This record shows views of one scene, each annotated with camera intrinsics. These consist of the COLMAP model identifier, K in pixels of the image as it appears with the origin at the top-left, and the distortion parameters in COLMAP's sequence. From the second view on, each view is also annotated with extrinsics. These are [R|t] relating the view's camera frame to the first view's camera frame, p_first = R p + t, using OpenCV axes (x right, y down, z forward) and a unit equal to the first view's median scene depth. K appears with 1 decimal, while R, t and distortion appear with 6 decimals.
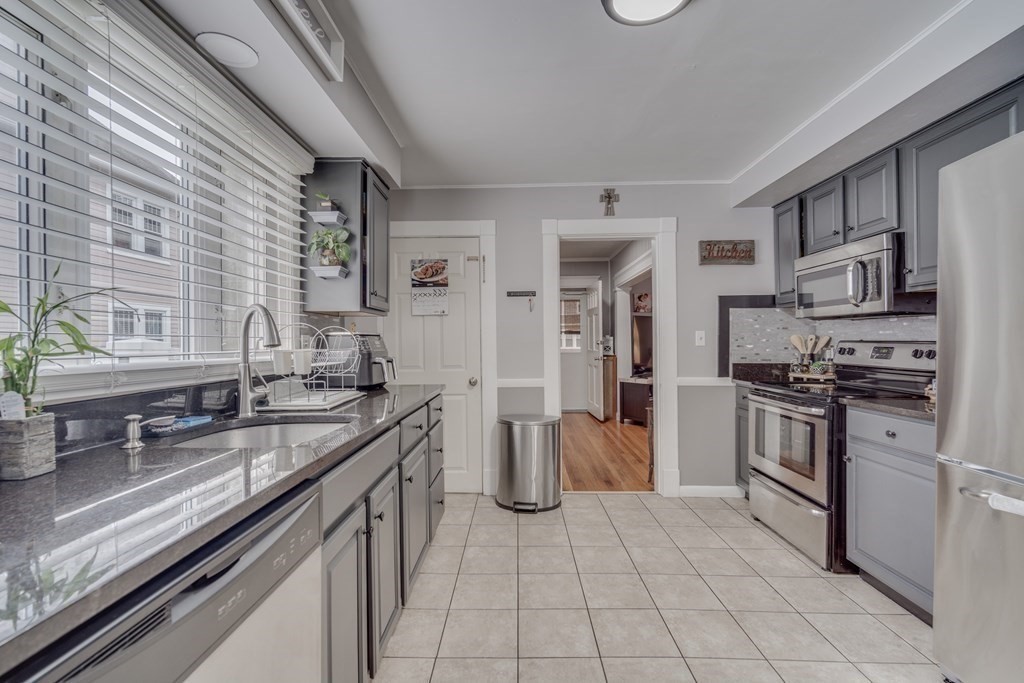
lens RADIAL K [[442.6, 0, 508.1], [0, 442.6, 342.8], [0, 0, 1]] dist [0.000086, 0.001303]
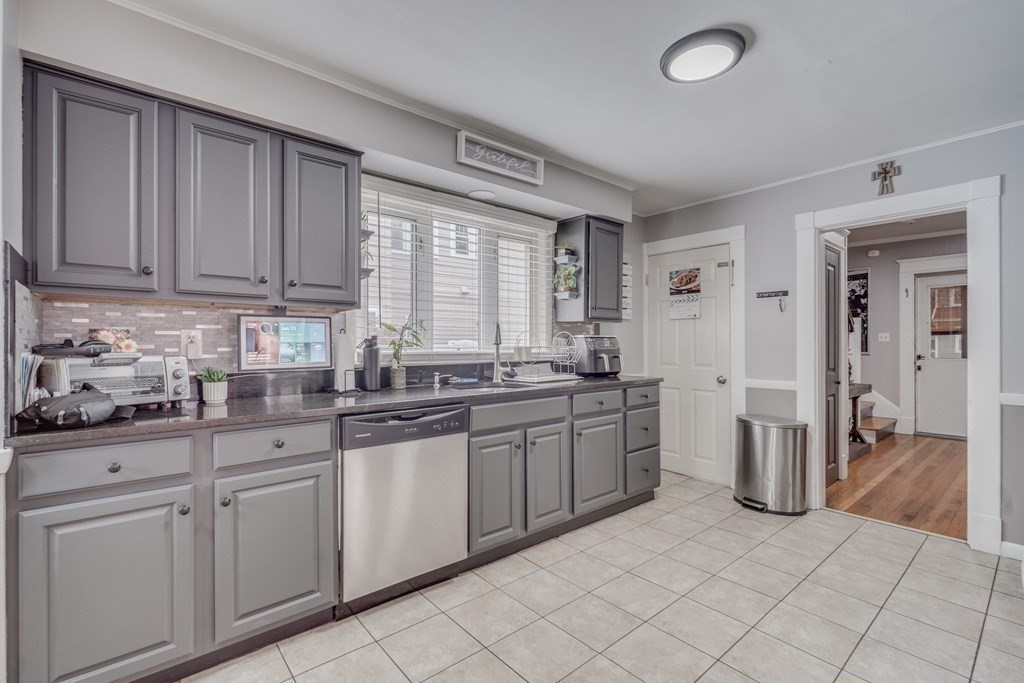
lens RADIAL K [[450.2, 0, 512.0], [0, 450.2, 341.5], [0, 0, 1]] dist [-0.011047, 0.000389]
pose [[0.663630, 0.005768, -0.748039, 0.424277], [-0.005928, 0.999979, 0.002452, -0.004660], [0.748037, 0.002807, 0.663651, -0.103796]]
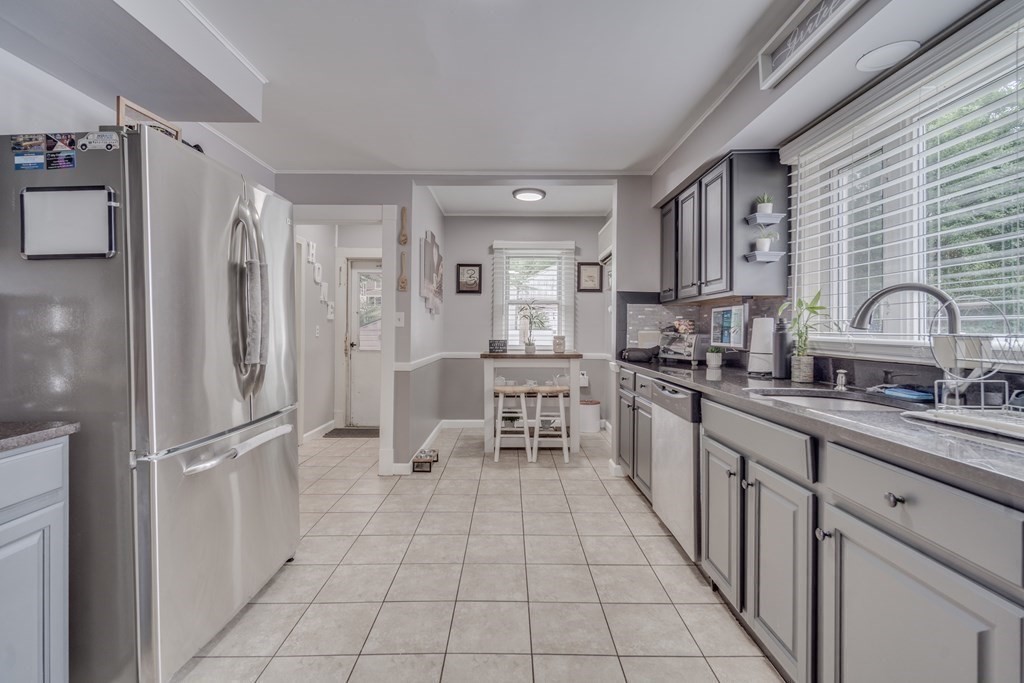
lens RADIAL K [[445.5, 0, 510.7], [0, 445.5, 324.0], [0, 0, 1]] dist [-0.001038, -0.000122]
pose [[-0.999426, 0.004830, -0.033539, 0.145731], [0.005094, 0.999957, -0.007790, -0.000167], [0.033500, -0.007957, -0.999407, 0.901102]]
